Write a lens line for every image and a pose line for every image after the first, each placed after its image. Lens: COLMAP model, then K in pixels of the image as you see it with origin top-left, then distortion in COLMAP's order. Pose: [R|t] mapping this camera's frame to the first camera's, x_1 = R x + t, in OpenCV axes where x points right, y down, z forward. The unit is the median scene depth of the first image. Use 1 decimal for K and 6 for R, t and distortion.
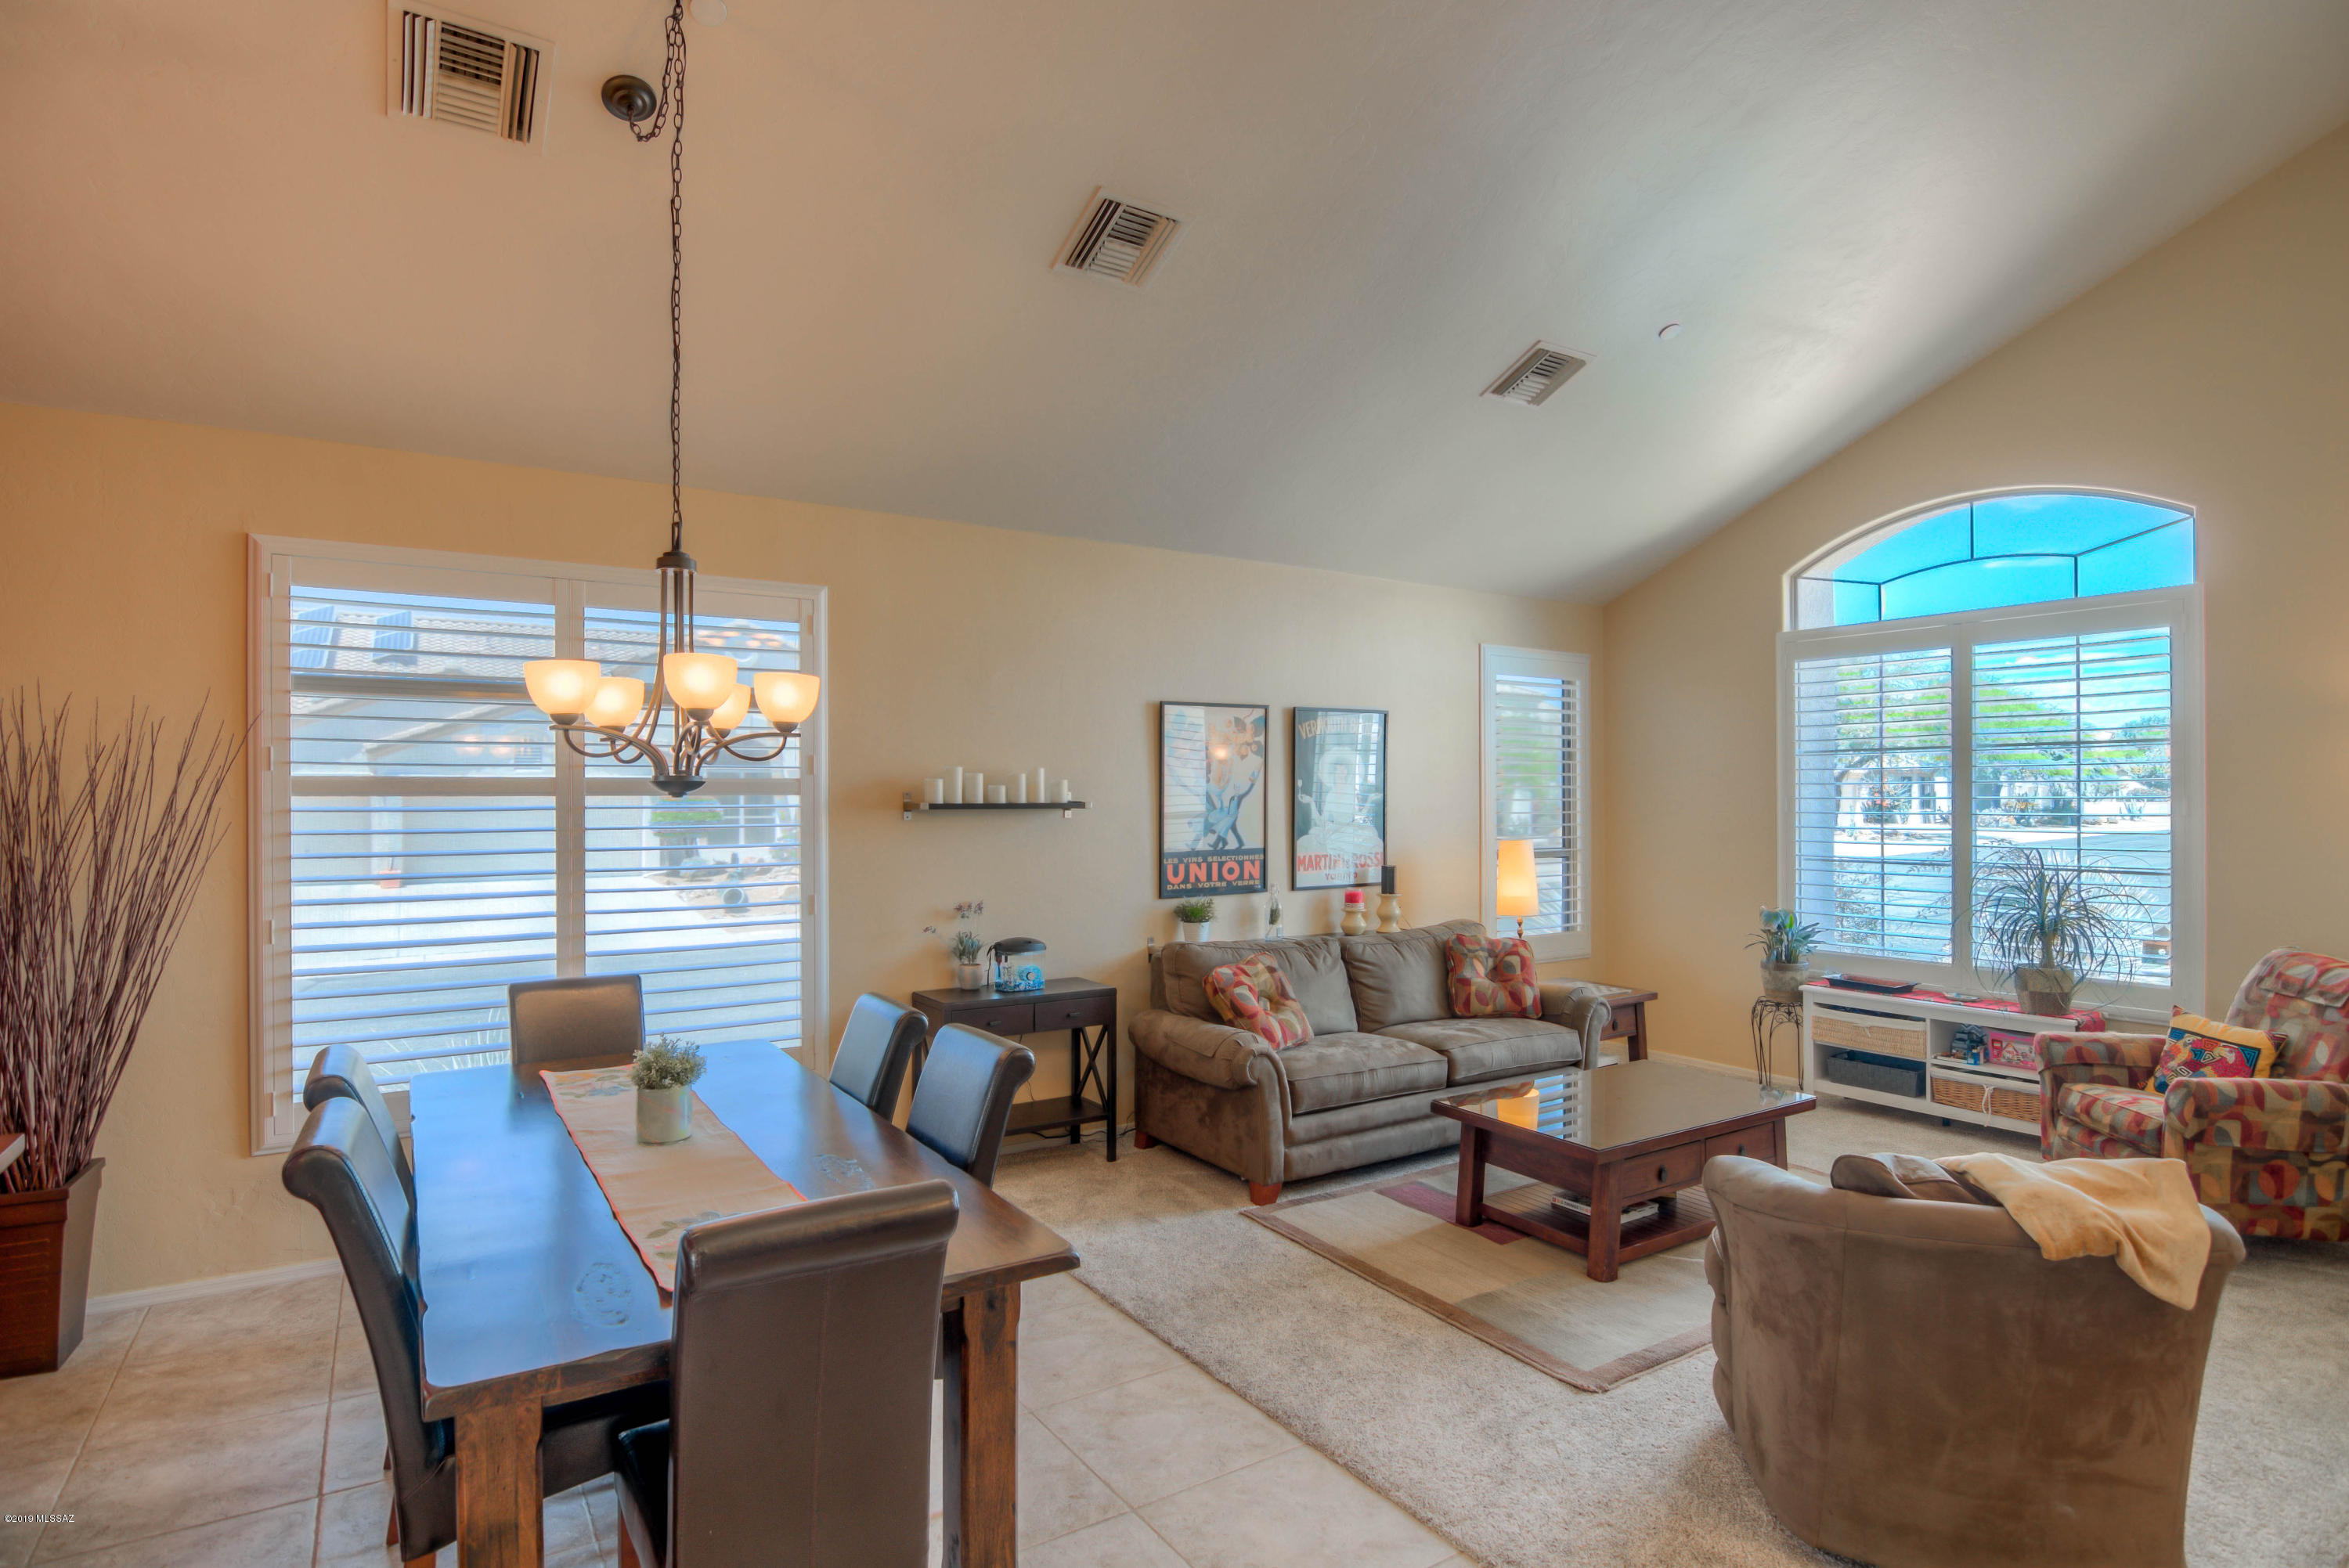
lens RADIAL K [[1220.2, 0, 1165.4], [0, 1220.2, 794.9], [0, 0, 1]] dist [-0.010903, -0.010150]
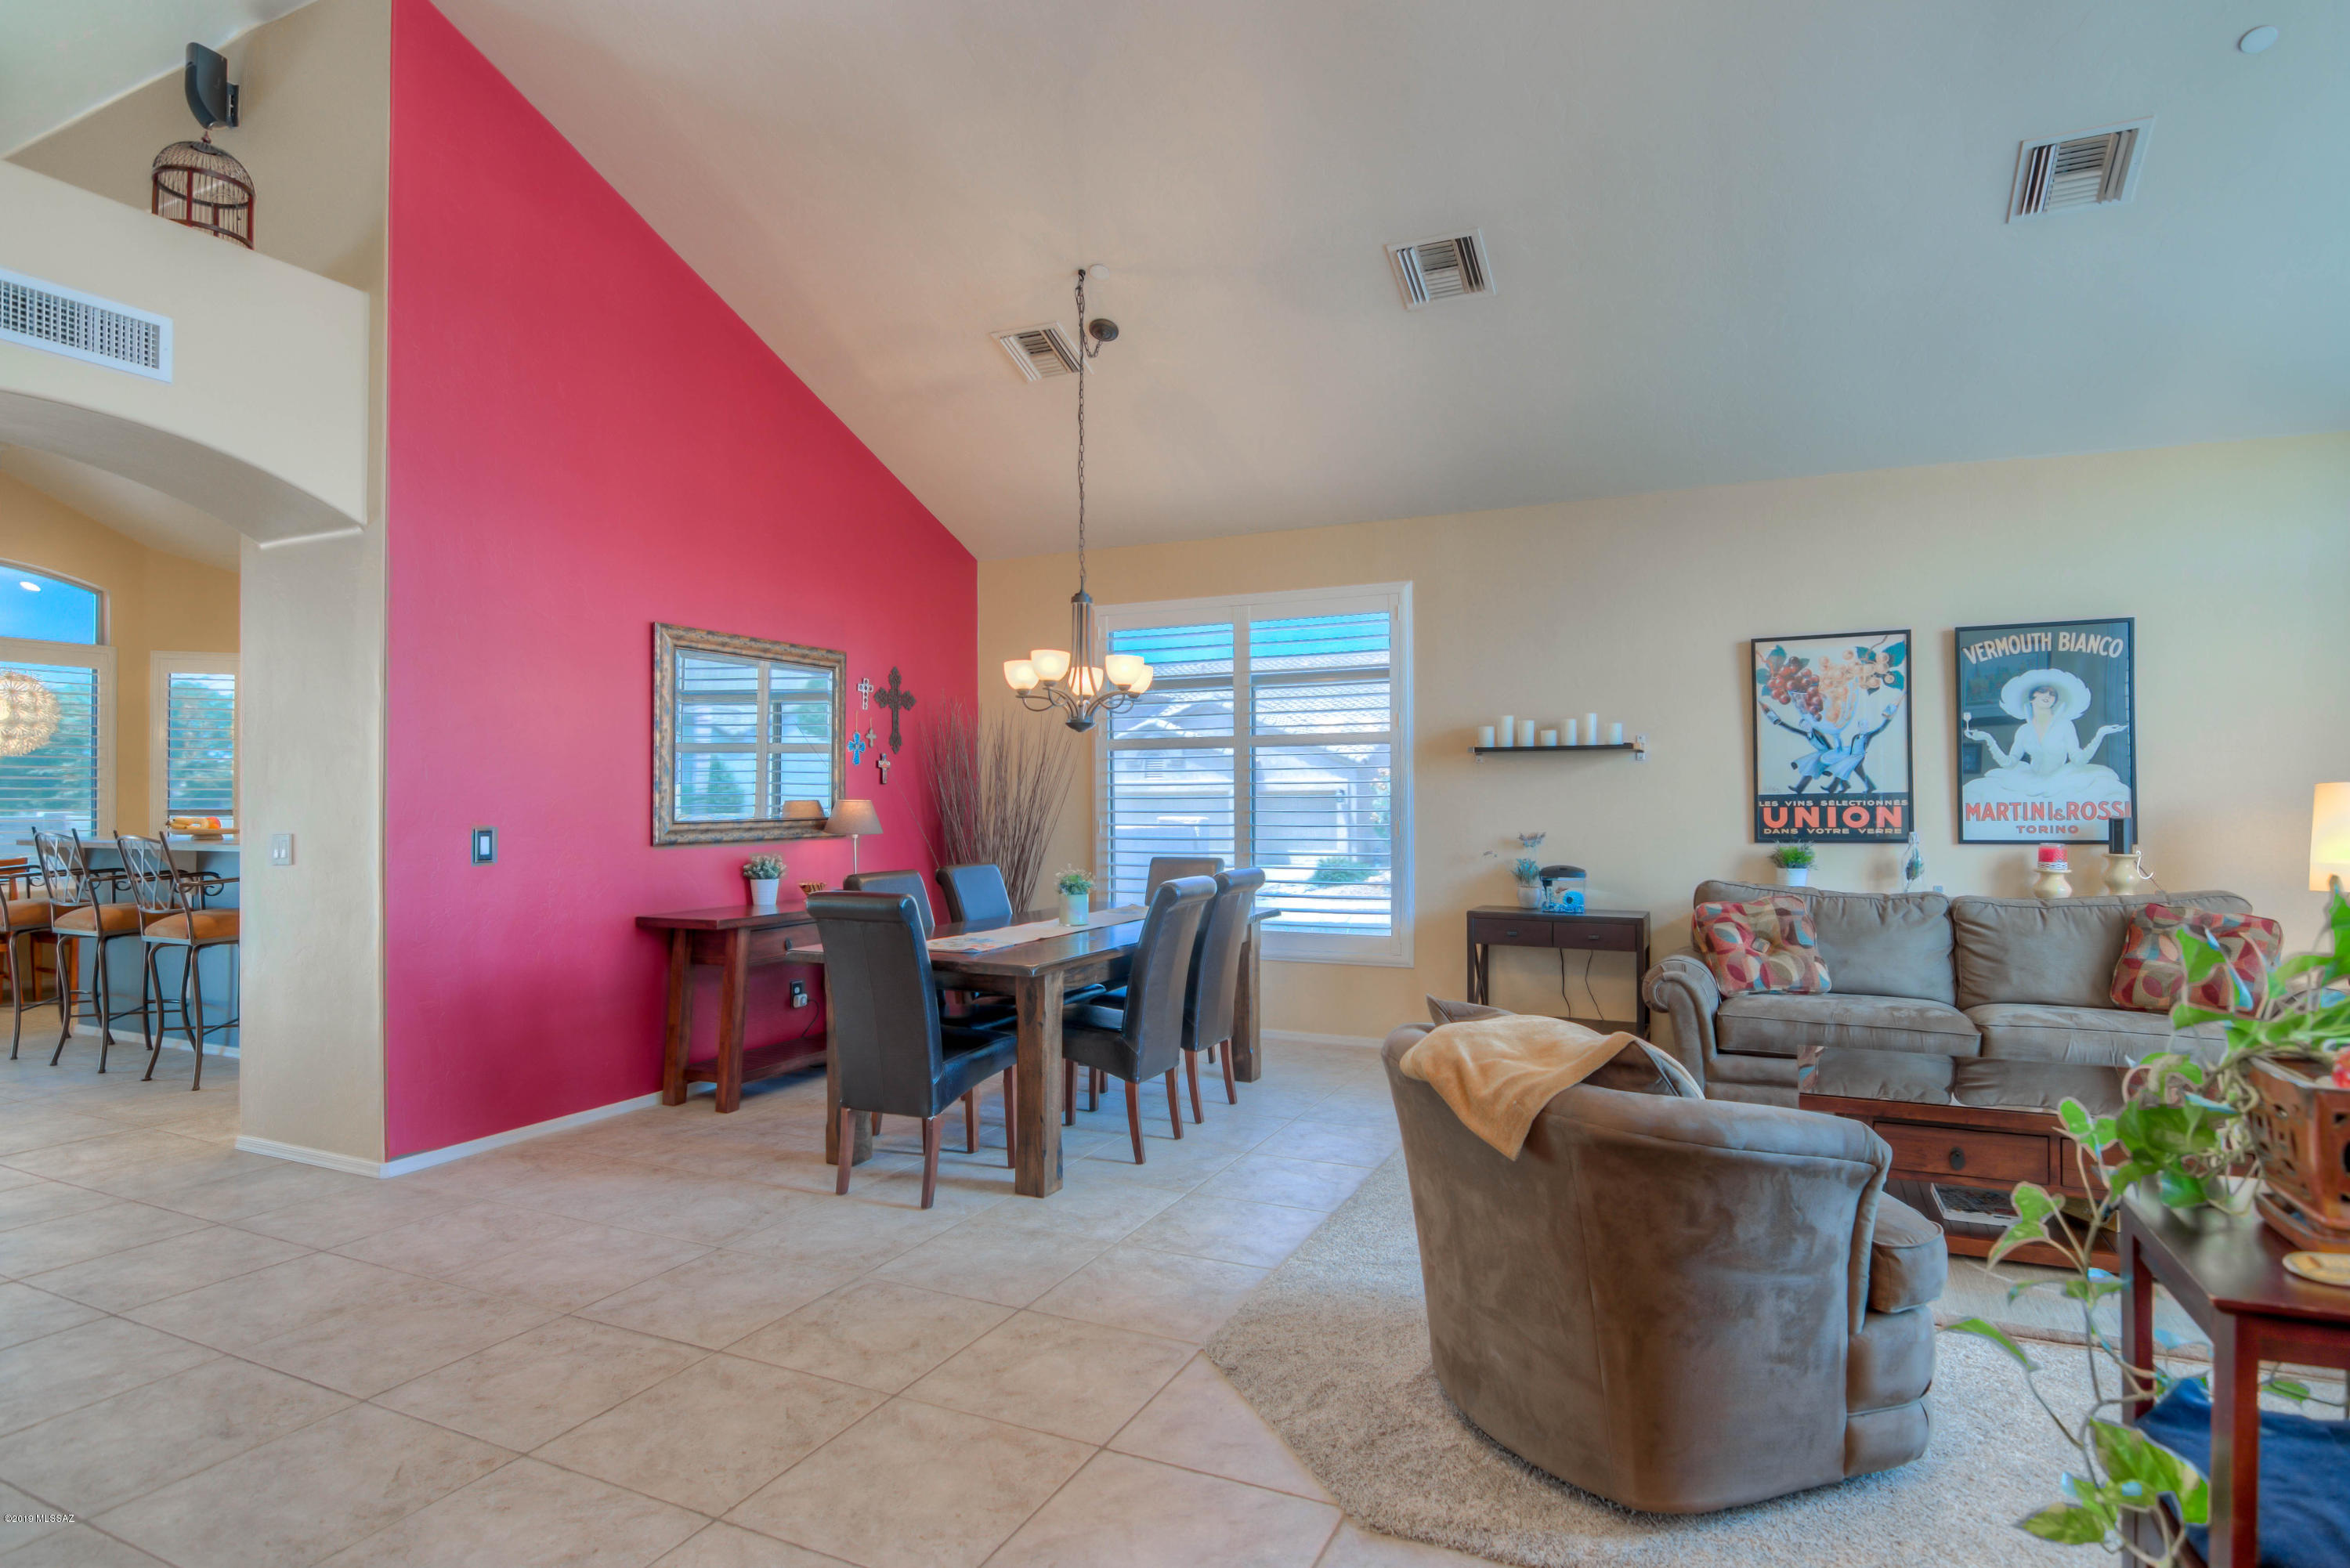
lens RADIAL K [[1220.7, 0, 1155.8], [0, 1220.7, 791.5], [0, 0, 1]] dist [-0.010903, -0.010150]
pose [[0.521655, -0.006496, -0.853132, 0.630912], [0.004305, 0.999978, -0.004982, 0.051942], [0.853146, -0.001074, 0.521671, 0.093870]]
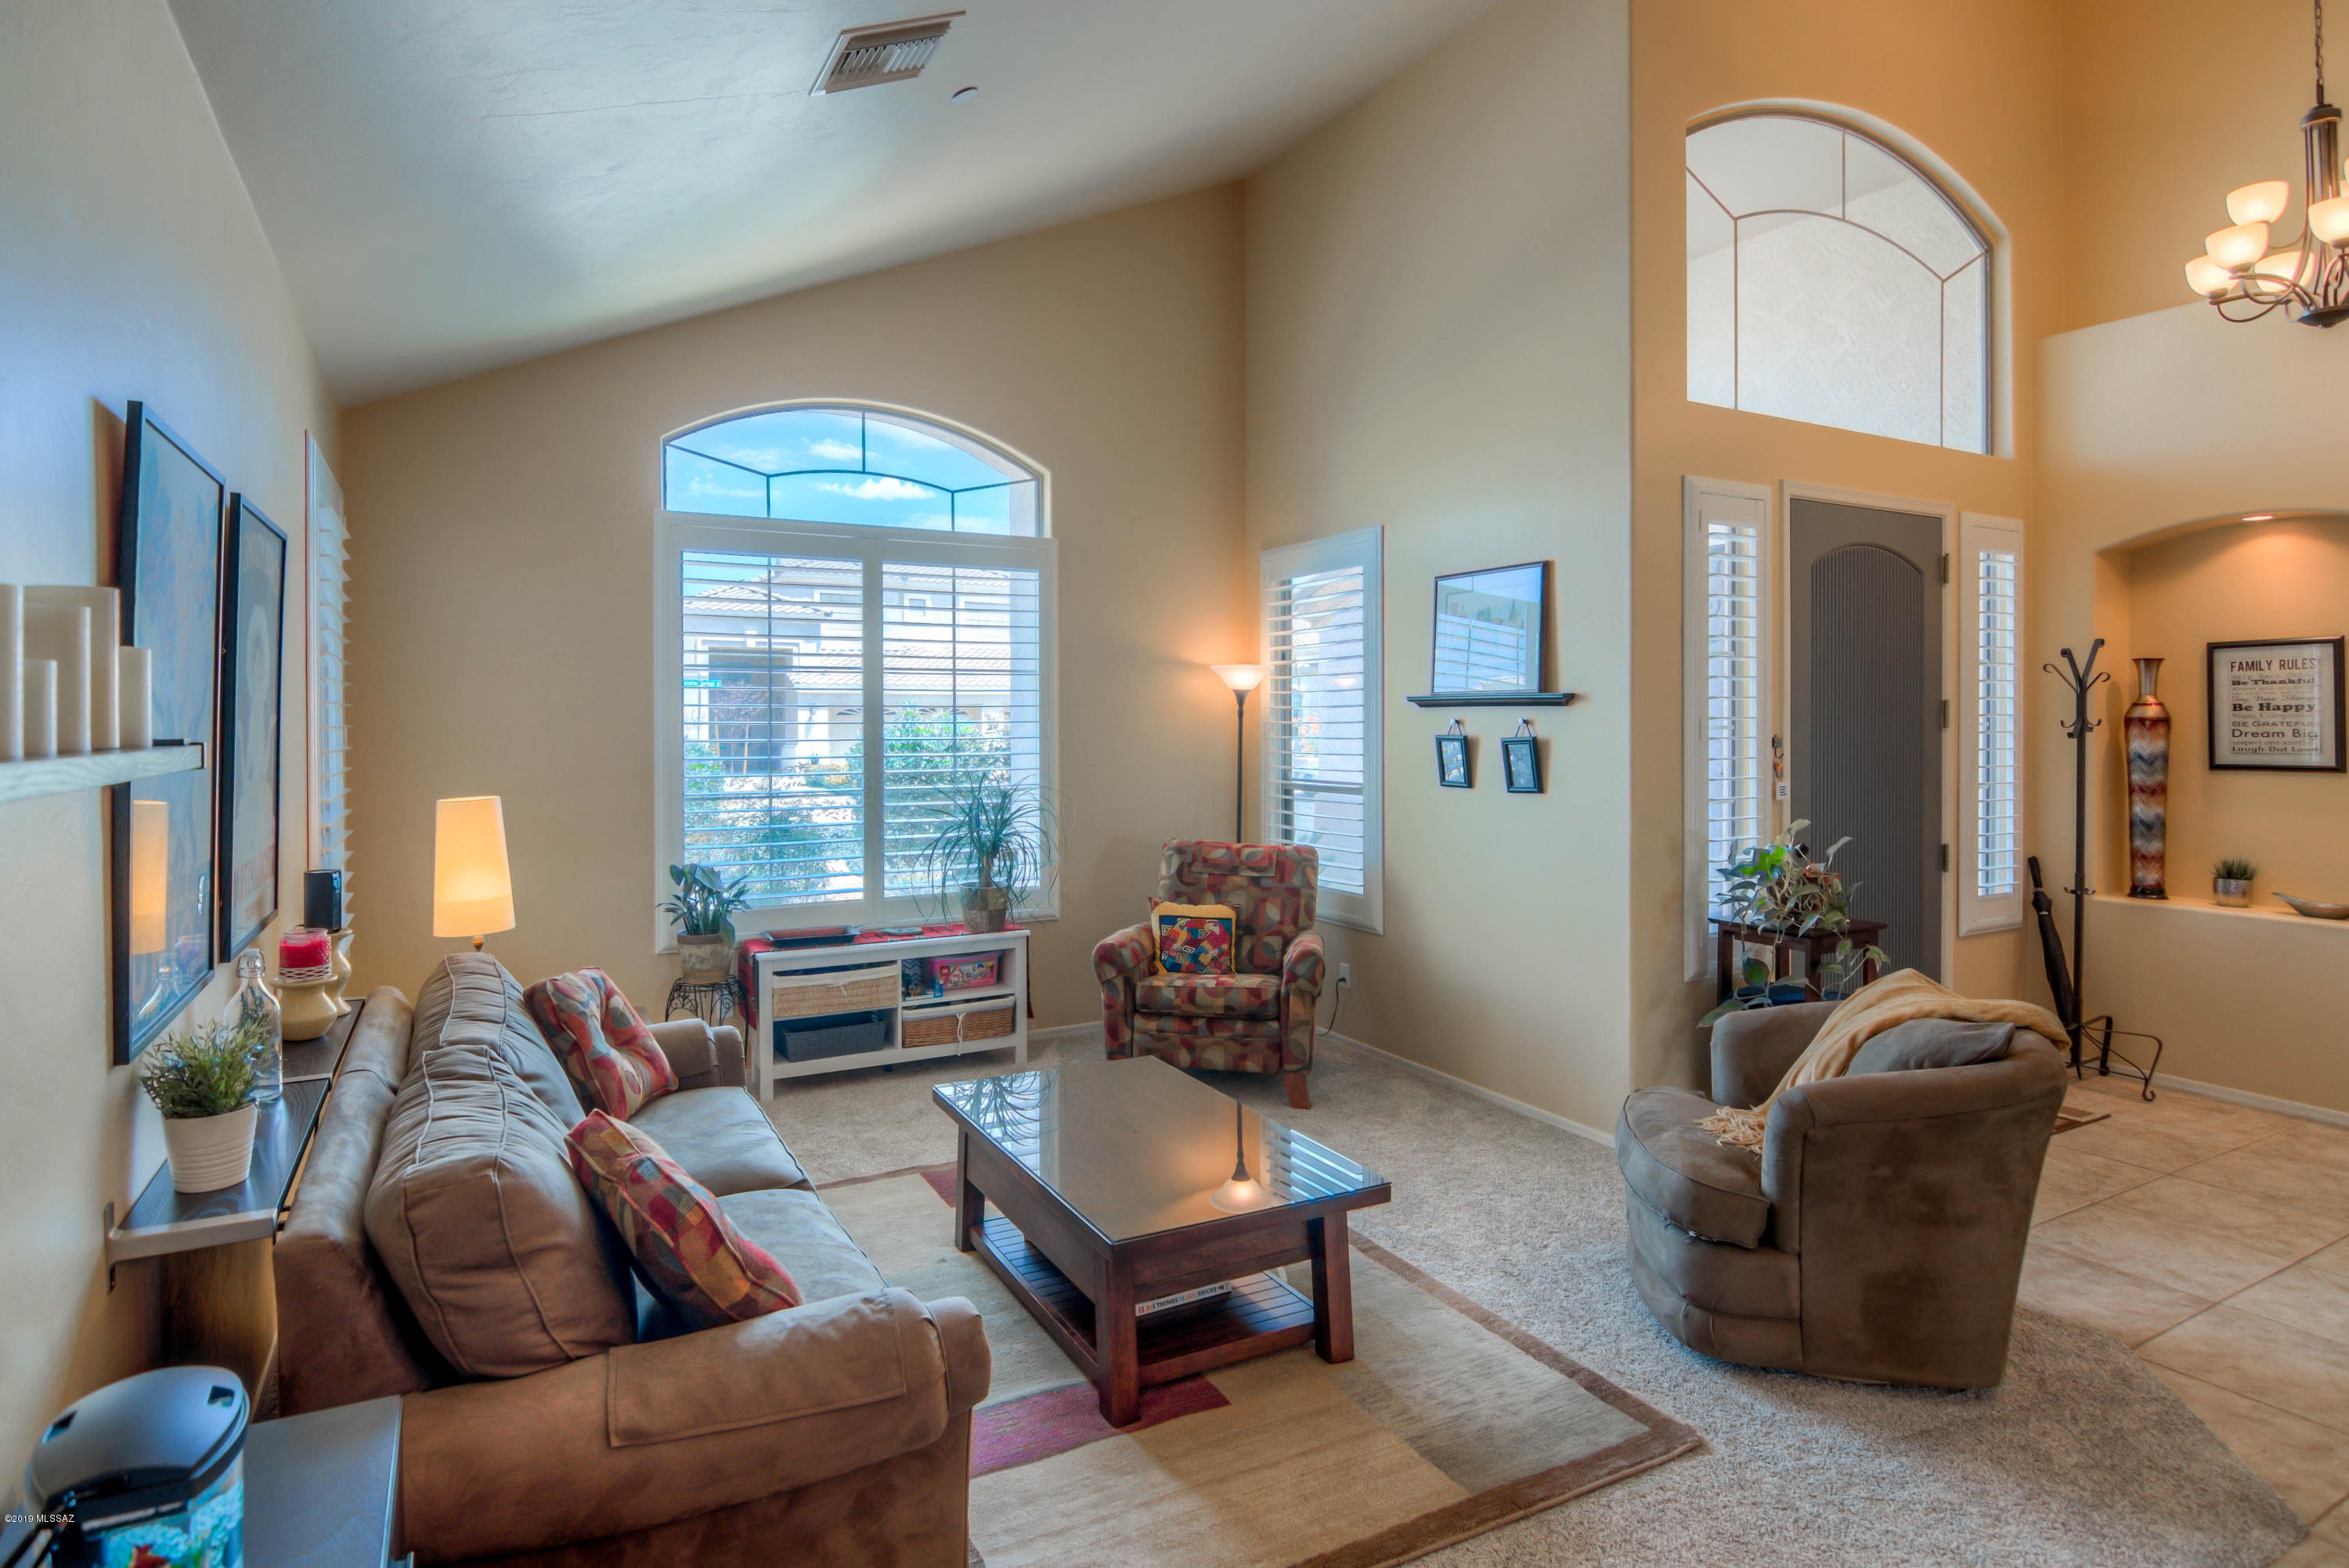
lens RADIAL K [[1220.2, 0, 1120.7], [0, 1220.2, 712.1], [0, 0, 1]] dist [-0.010903, -0.010150]
pose [[0.082101, 0.002494, 0.996621, -0.306470], [0.000518, 0.999997, -0.002545, -0.003162], [-0.996624, 0.000725, 0.082100, 0.799908]]
